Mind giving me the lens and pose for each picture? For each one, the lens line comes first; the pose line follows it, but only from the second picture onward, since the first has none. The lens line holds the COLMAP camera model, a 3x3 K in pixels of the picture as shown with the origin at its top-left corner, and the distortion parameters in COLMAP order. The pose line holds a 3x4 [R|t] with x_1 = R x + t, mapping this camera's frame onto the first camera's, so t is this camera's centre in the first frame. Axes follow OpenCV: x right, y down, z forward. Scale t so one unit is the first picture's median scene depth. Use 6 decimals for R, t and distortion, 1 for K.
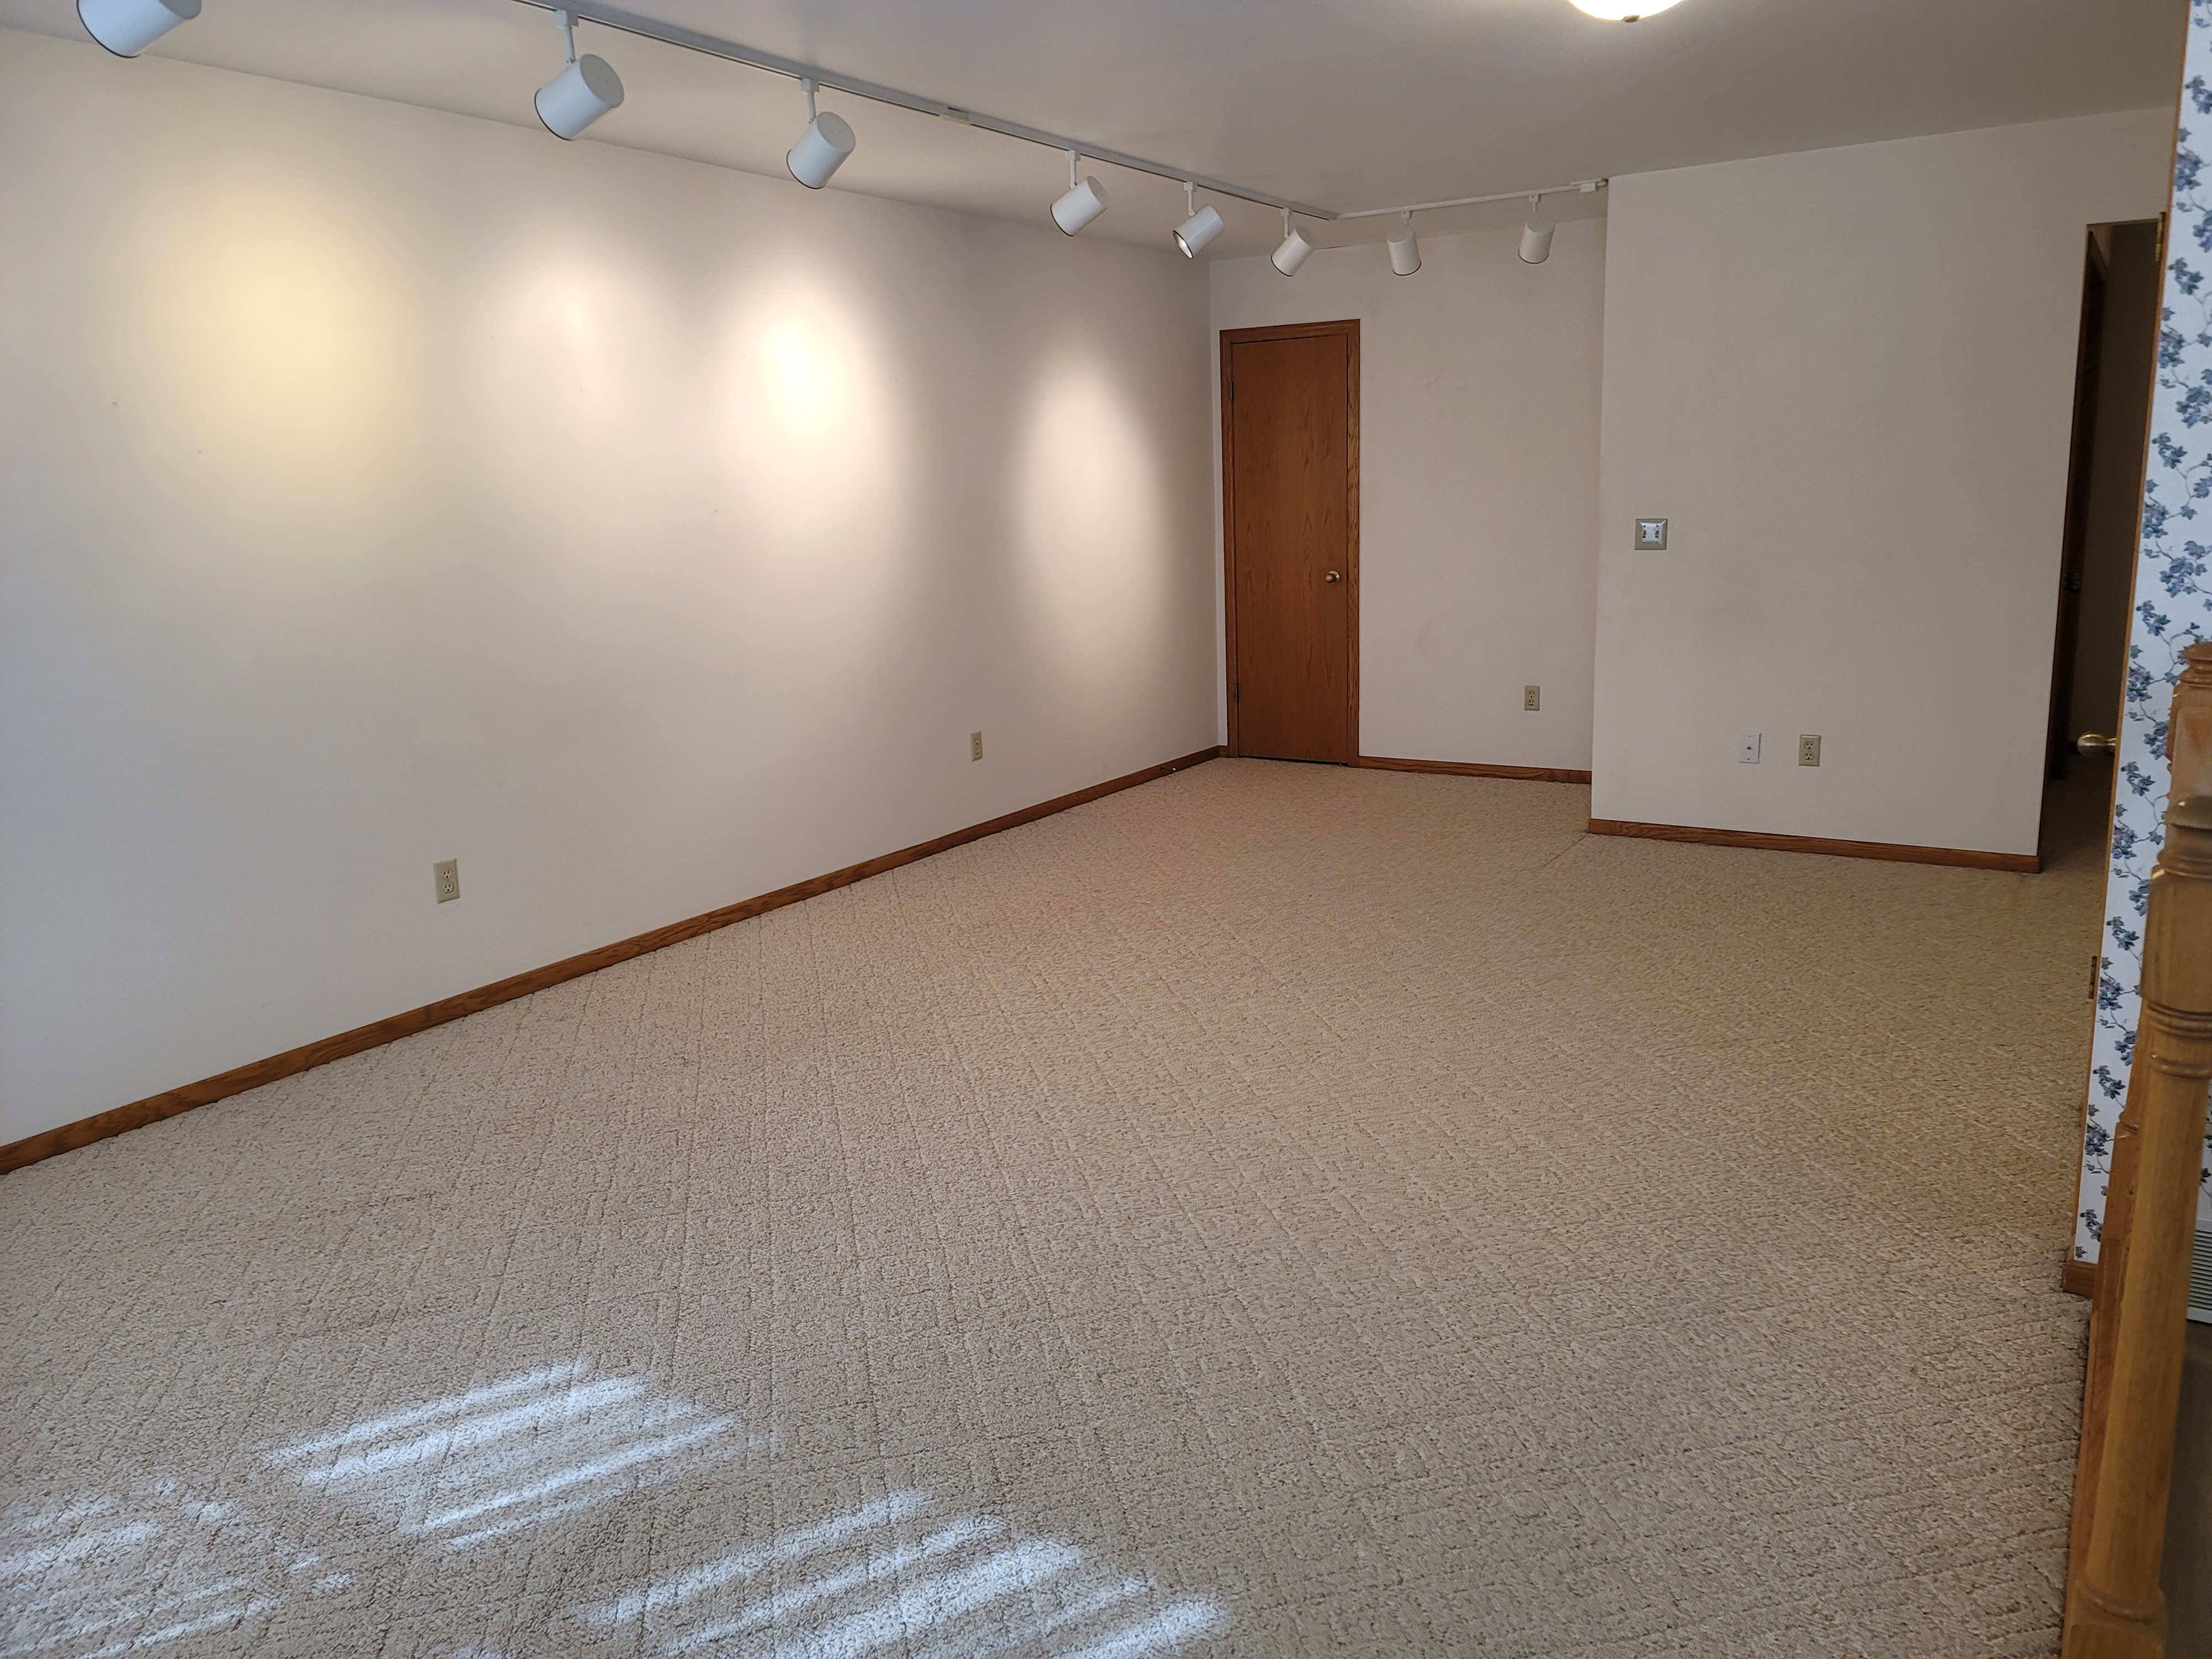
lens RADIAL K [[1632.9, 0, 1104.1], [0, 1632.9, 812.6], [0, 0, 1]] dist [0.077830, -0.055632]
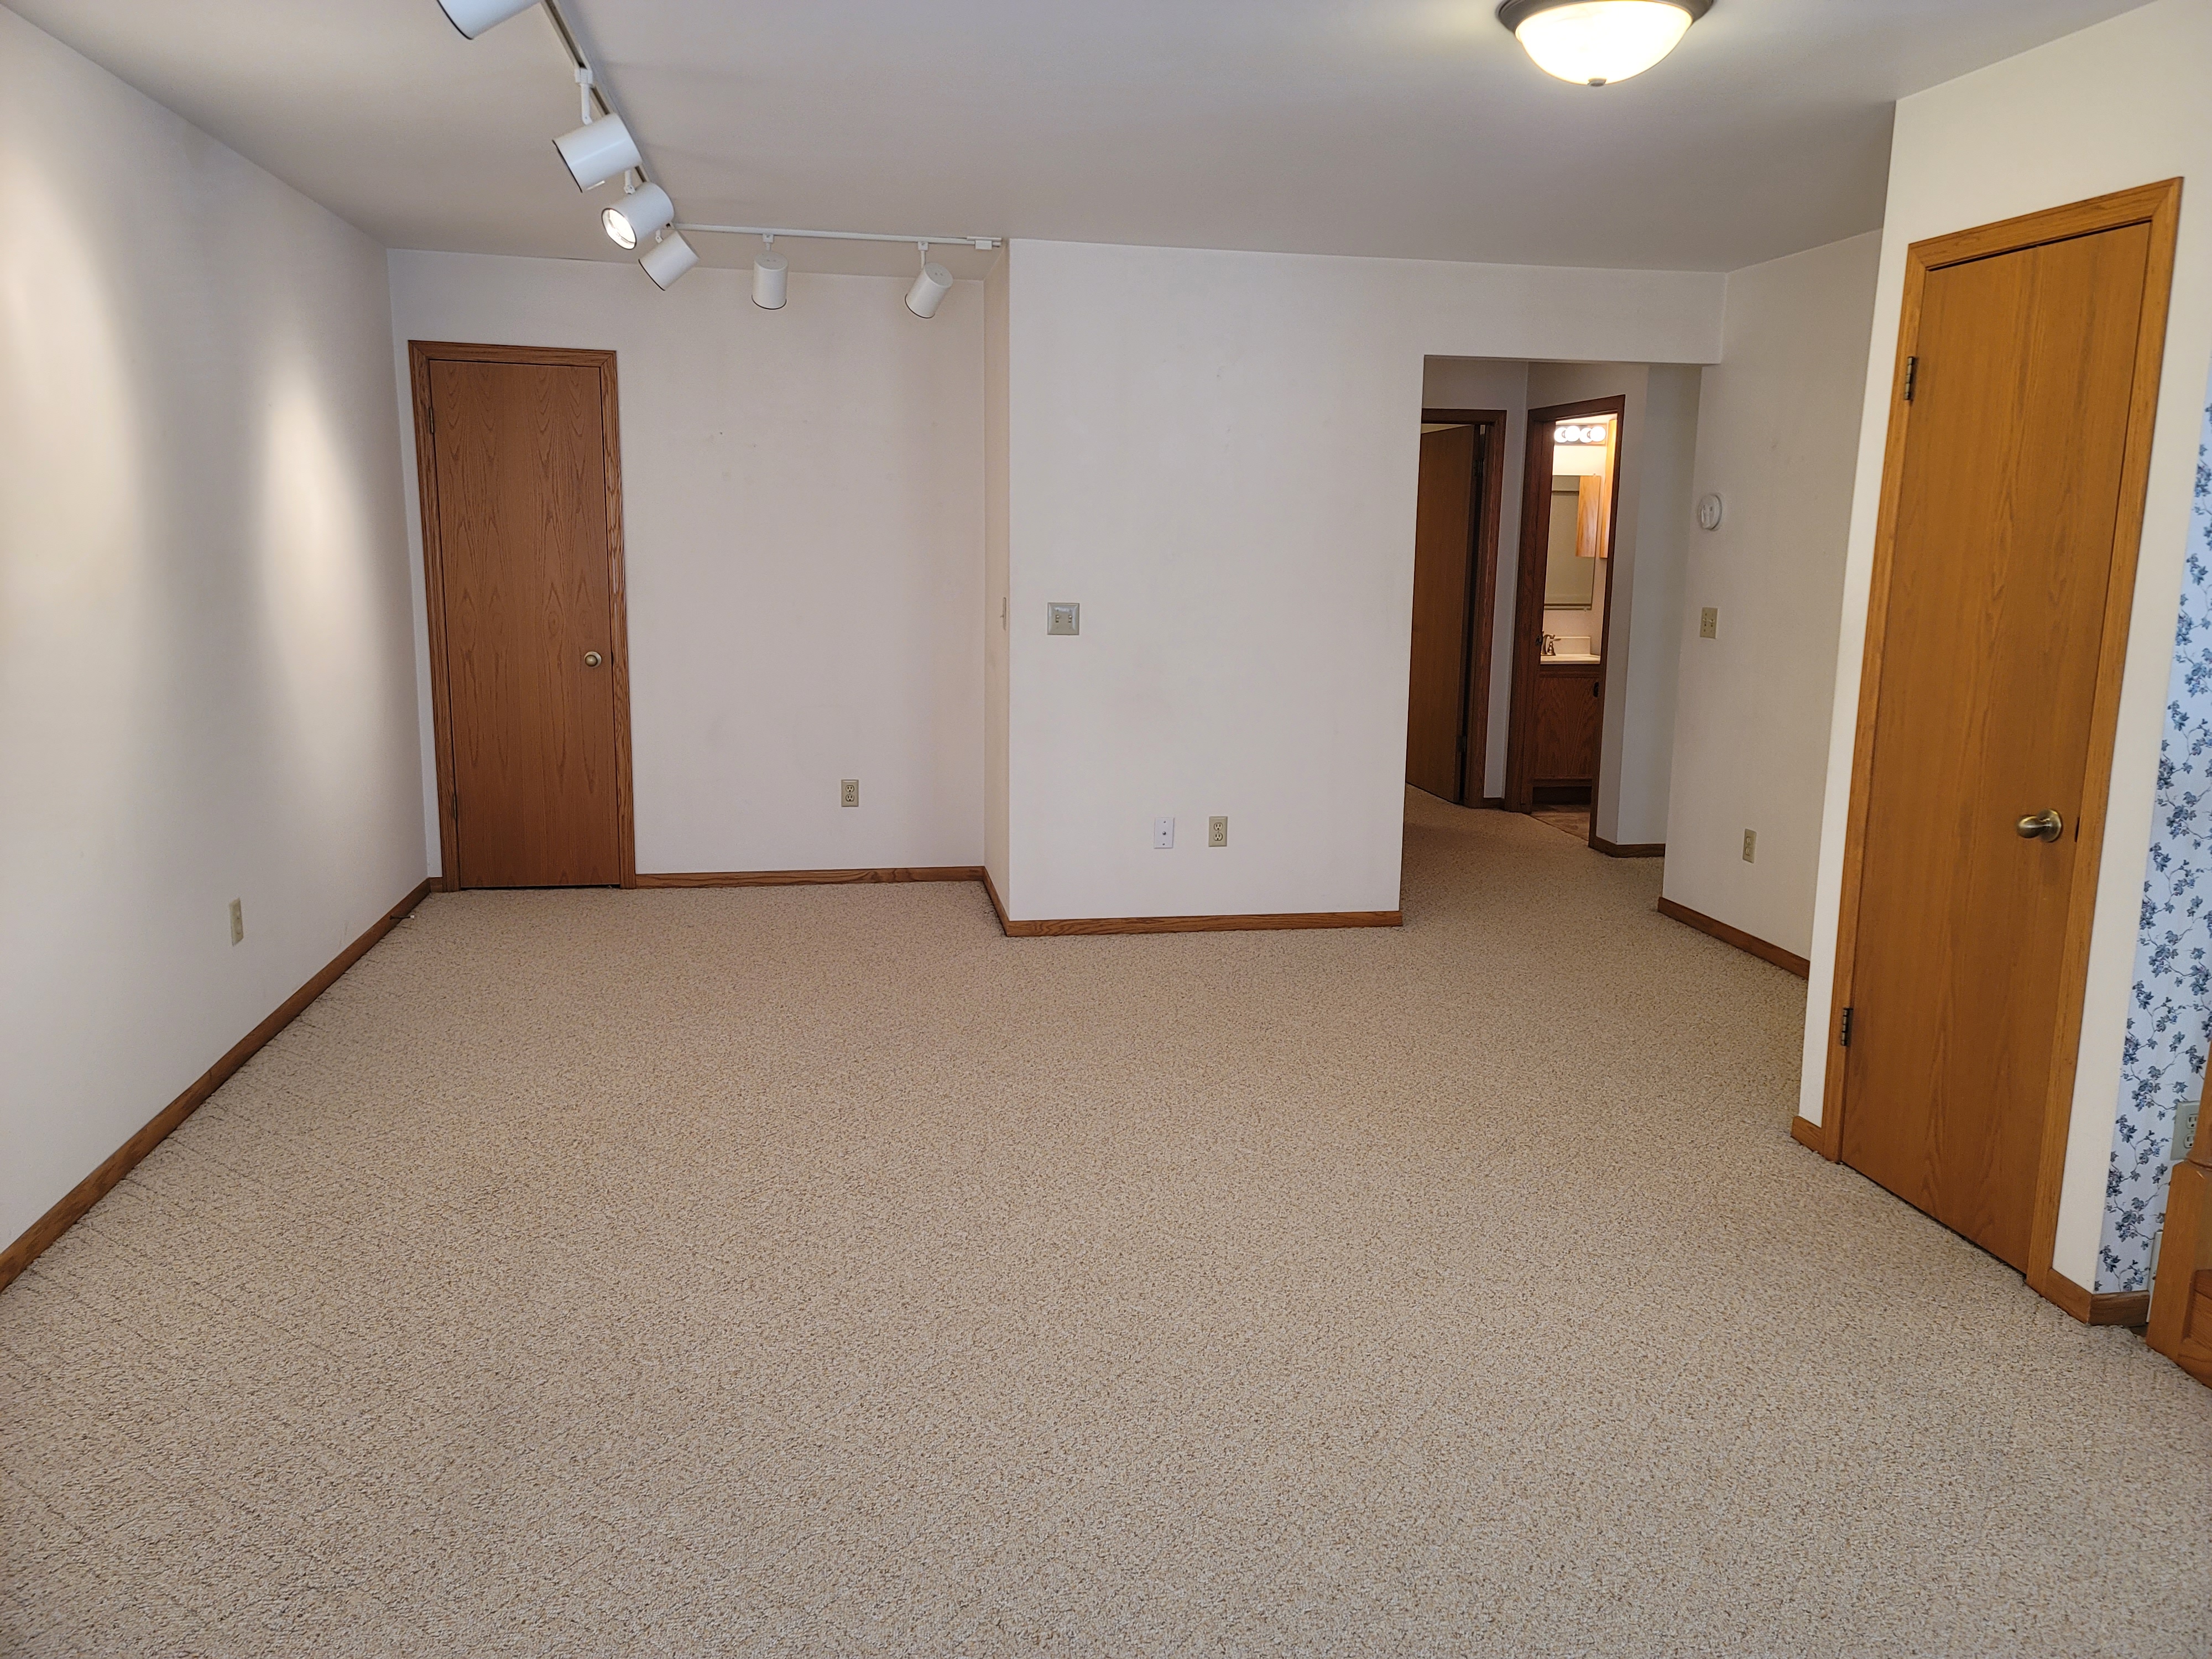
lens RADIAL K [[1632.9, 0, 1104.1], [0, 1632.9, 812.6], [0, 0, 1]] dist [0.077830, -0.055632]
pose [[0.731212, -0.073089, 0.678224, -0.244774], [0.099043, 0.995083, 0.000455, -0.044809], [-0.674922, 0.066841, 0.734856, 0.240883]]
